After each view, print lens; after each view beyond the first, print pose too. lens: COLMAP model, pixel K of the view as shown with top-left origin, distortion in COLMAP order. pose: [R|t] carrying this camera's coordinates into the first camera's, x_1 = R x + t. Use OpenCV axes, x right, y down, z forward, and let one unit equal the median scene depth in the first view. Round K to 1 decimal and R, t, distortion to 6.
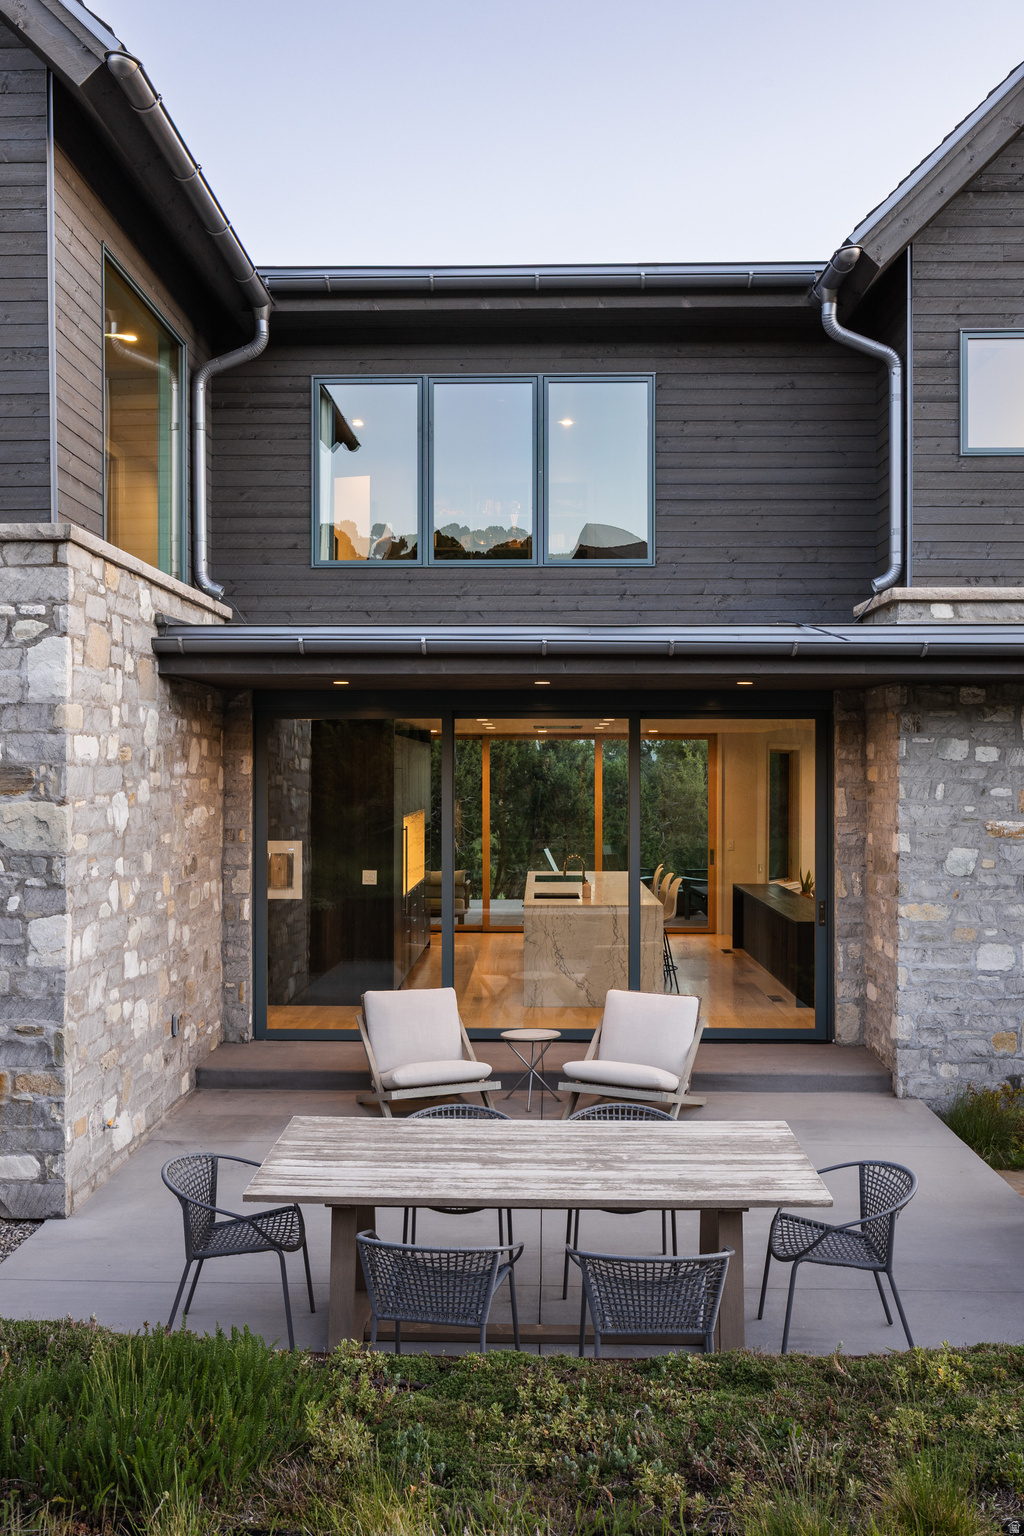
lens RADIAL K [[1354.1, 0, 542.8], [0, 1354.1, 776.1], [0, 0, 1]] dist [-0.010569, 0.017119]
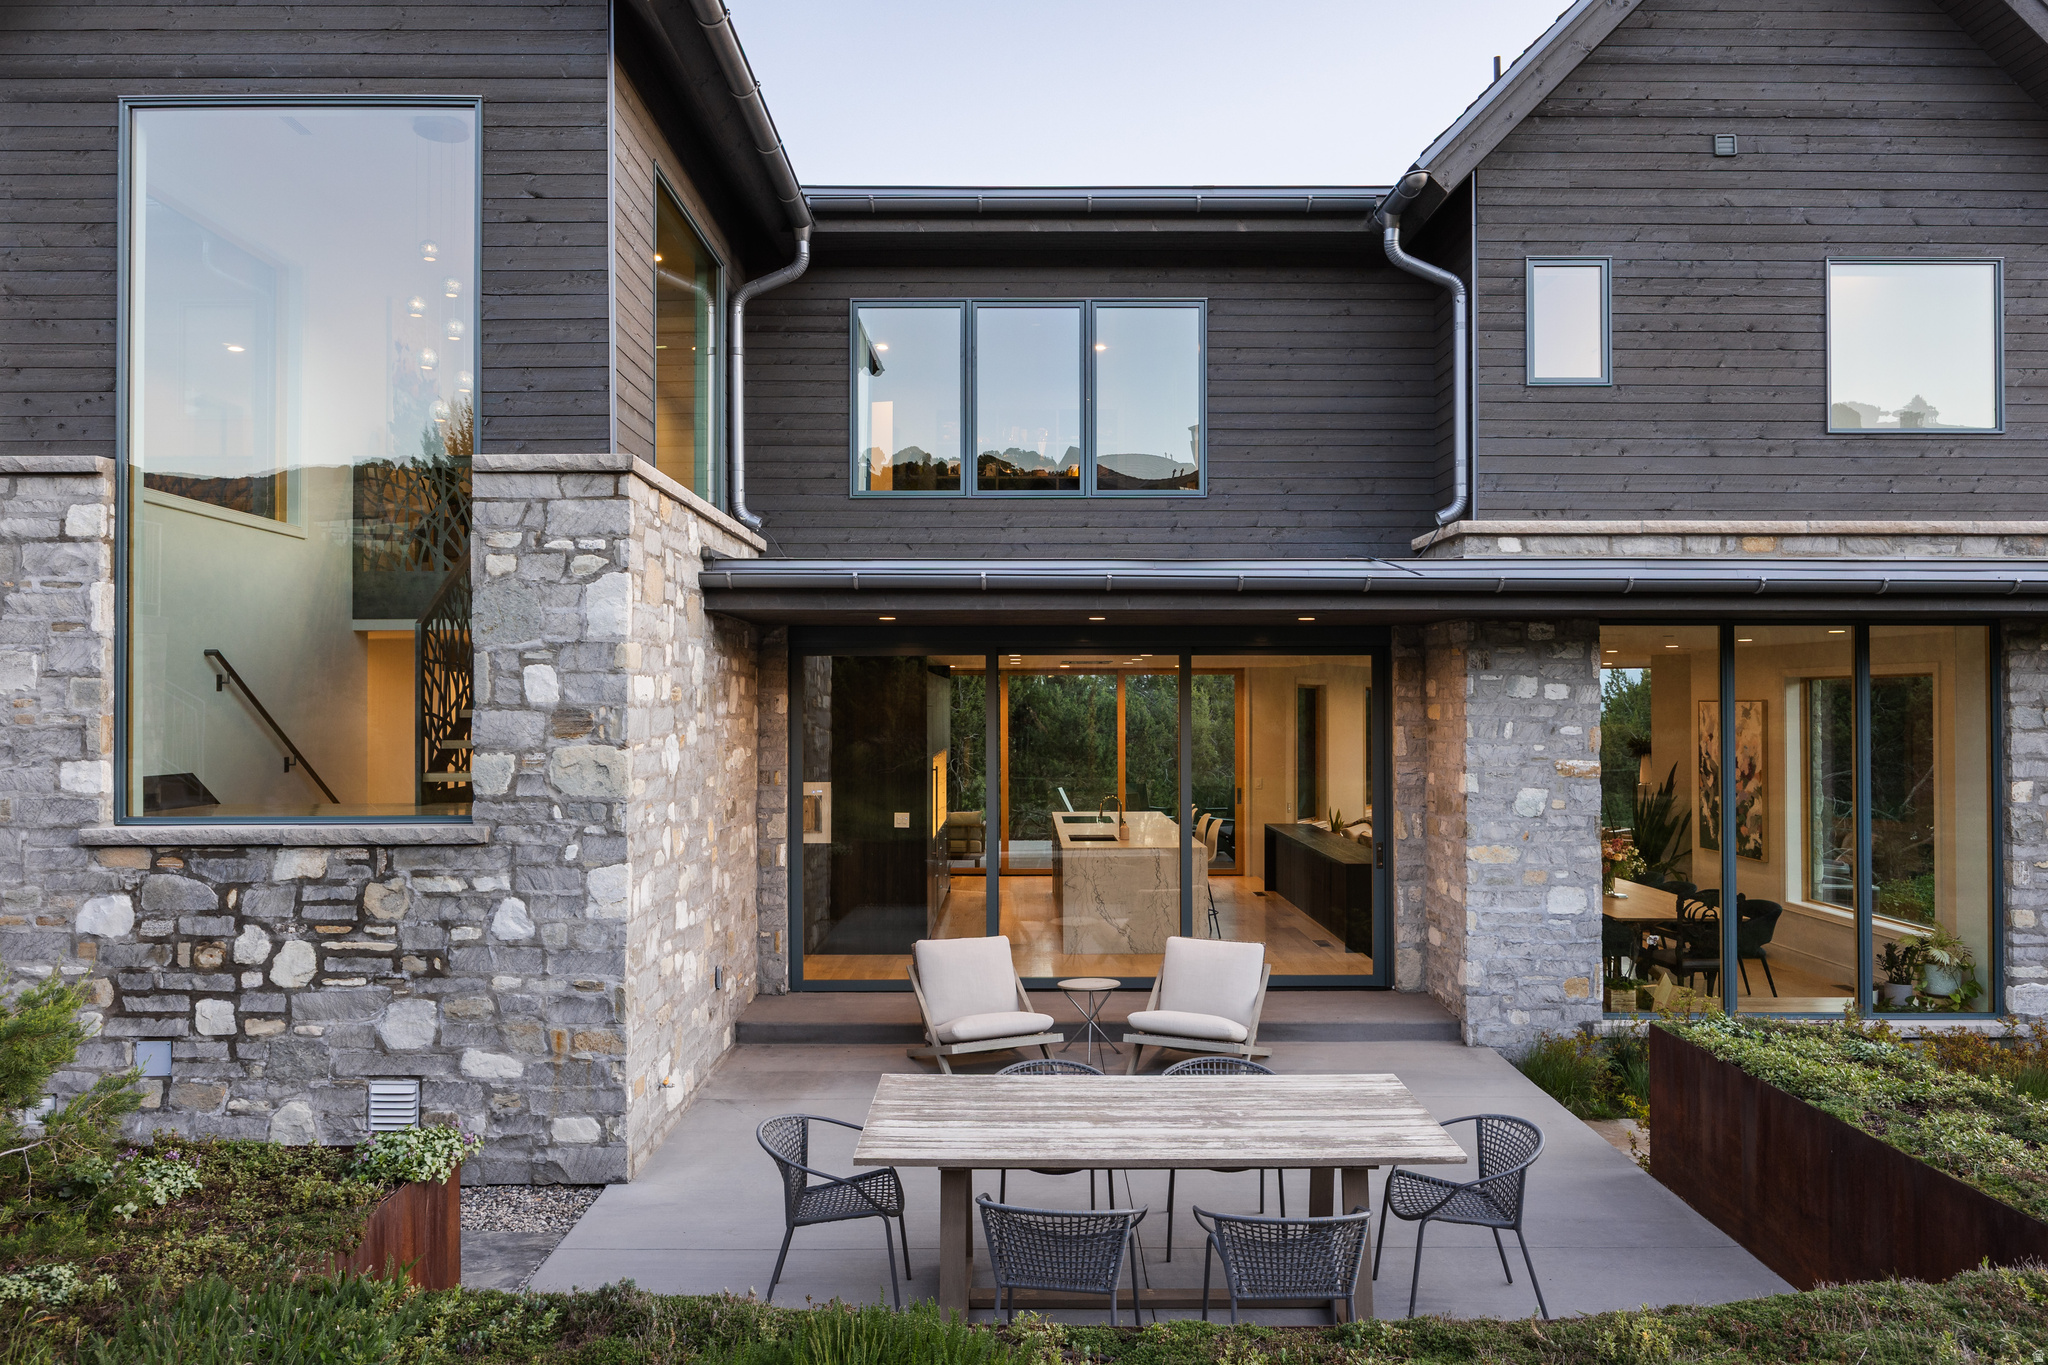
lens RADIAL K [[1408.5, 0, 1055.9], [0, 1408.5, 694.7], [0, 0, 1]] dist [-0.004135, 0.000566]
pose [[0.999545, -0.002011, 0.030090, -0.061697], [0.002321, 0.999945, -0.010244, -0.004473], [-0.030068, 0.010309, 0.999495, -0.001861]]
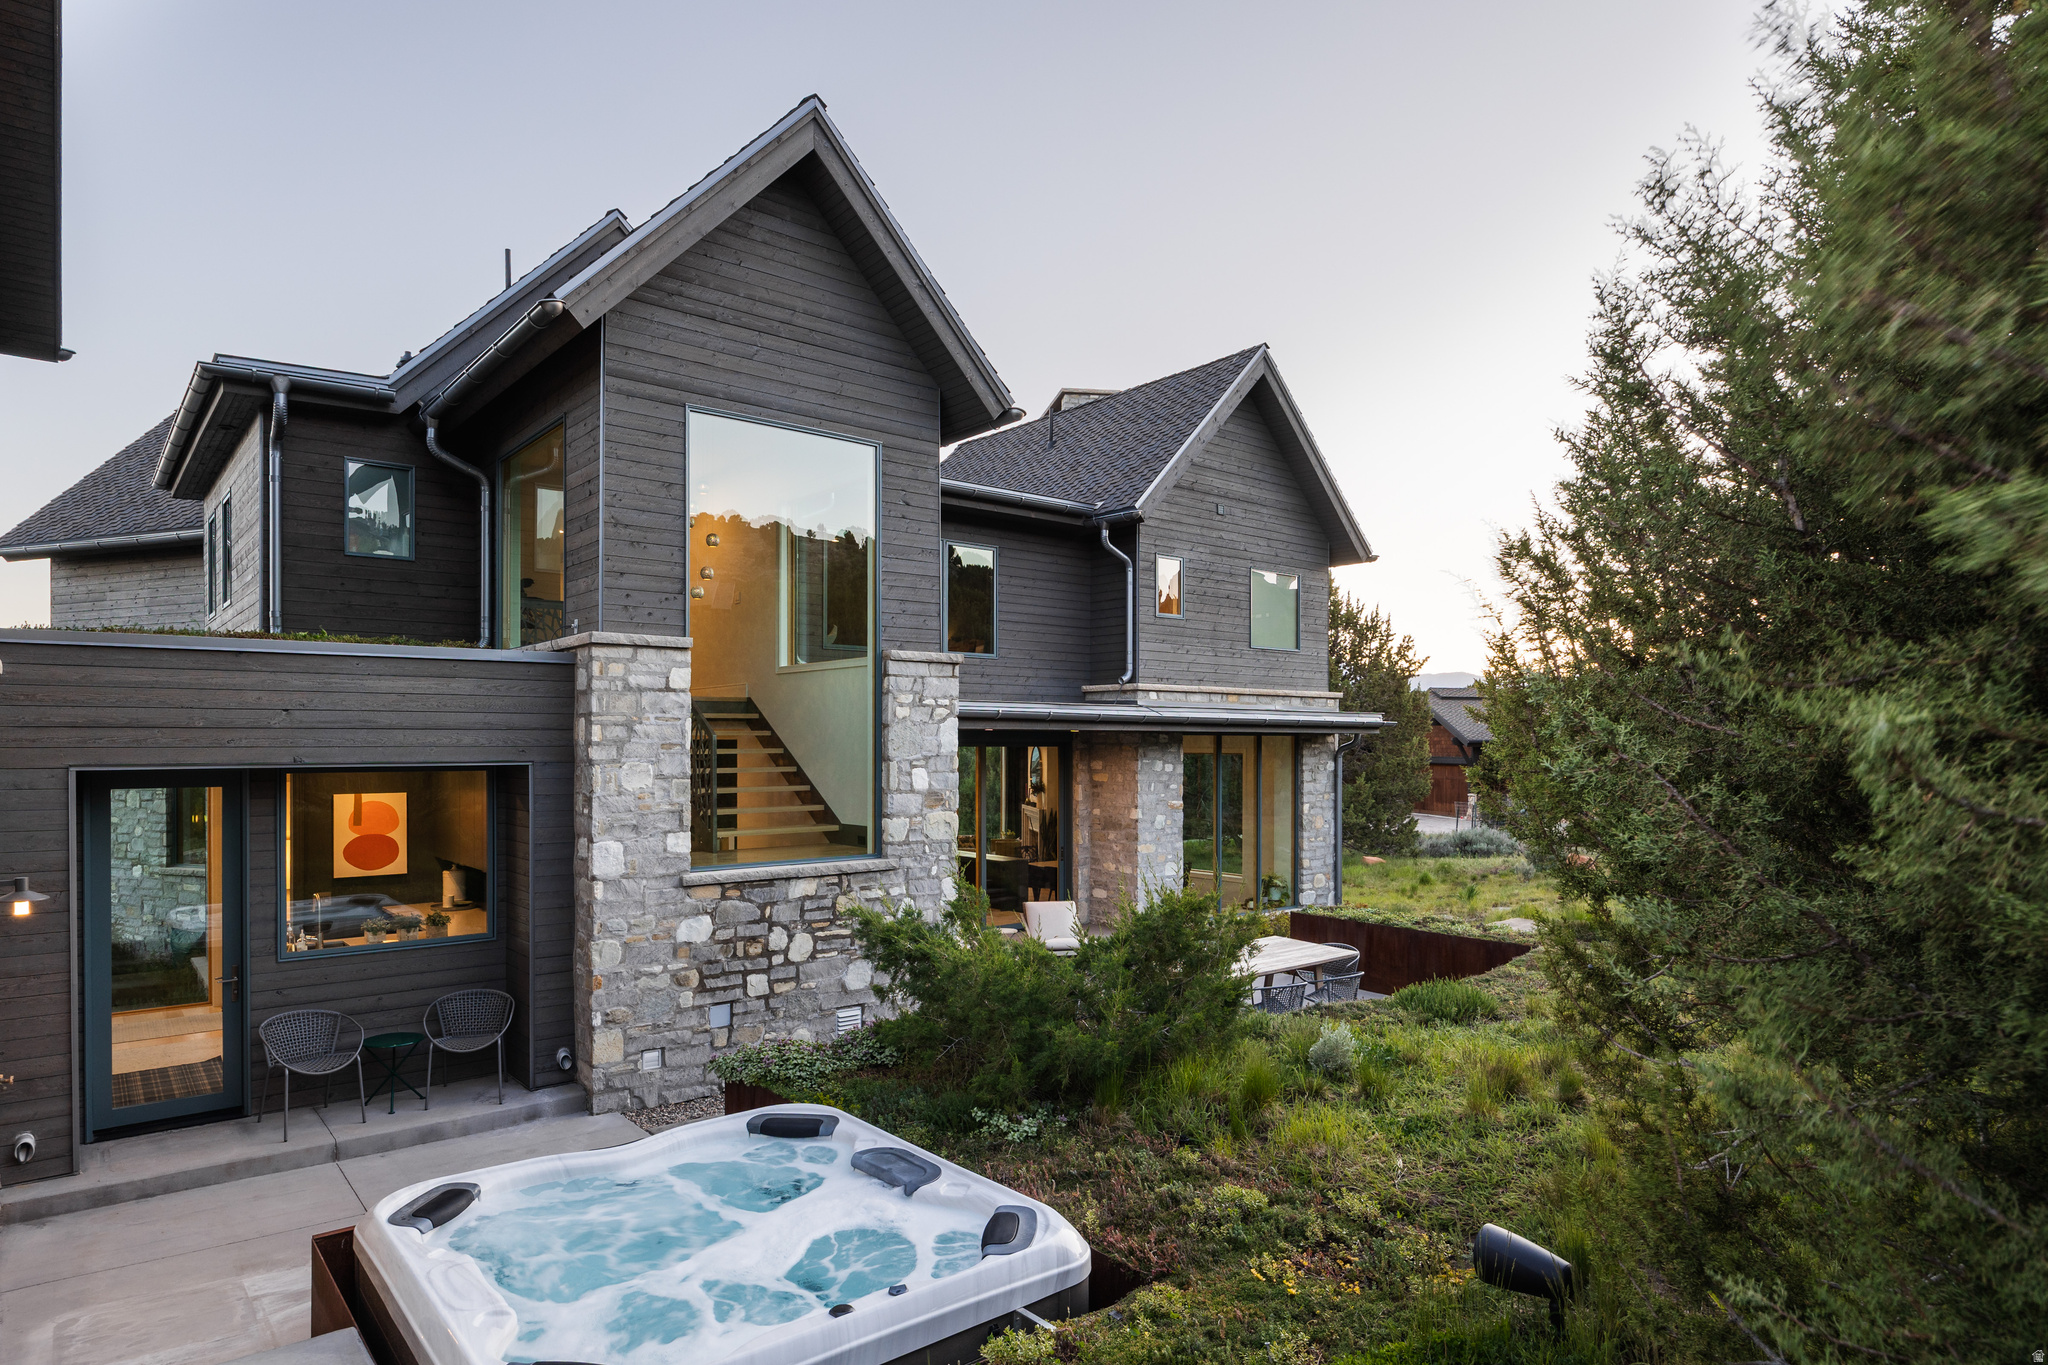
lens RADIAL K [[1191.1, 0, 963.0], [0, 1191.1, 757.4], [0, 0, 1]] dist [-0.015719, -0.000098]
pose [[0.763085, -0.008770, 0.646238, -1.033468], [0.000073, 0.999909, 0.013483, -0.054806], [-0.646298, -0.010242, 0.763017, -0.146844]]
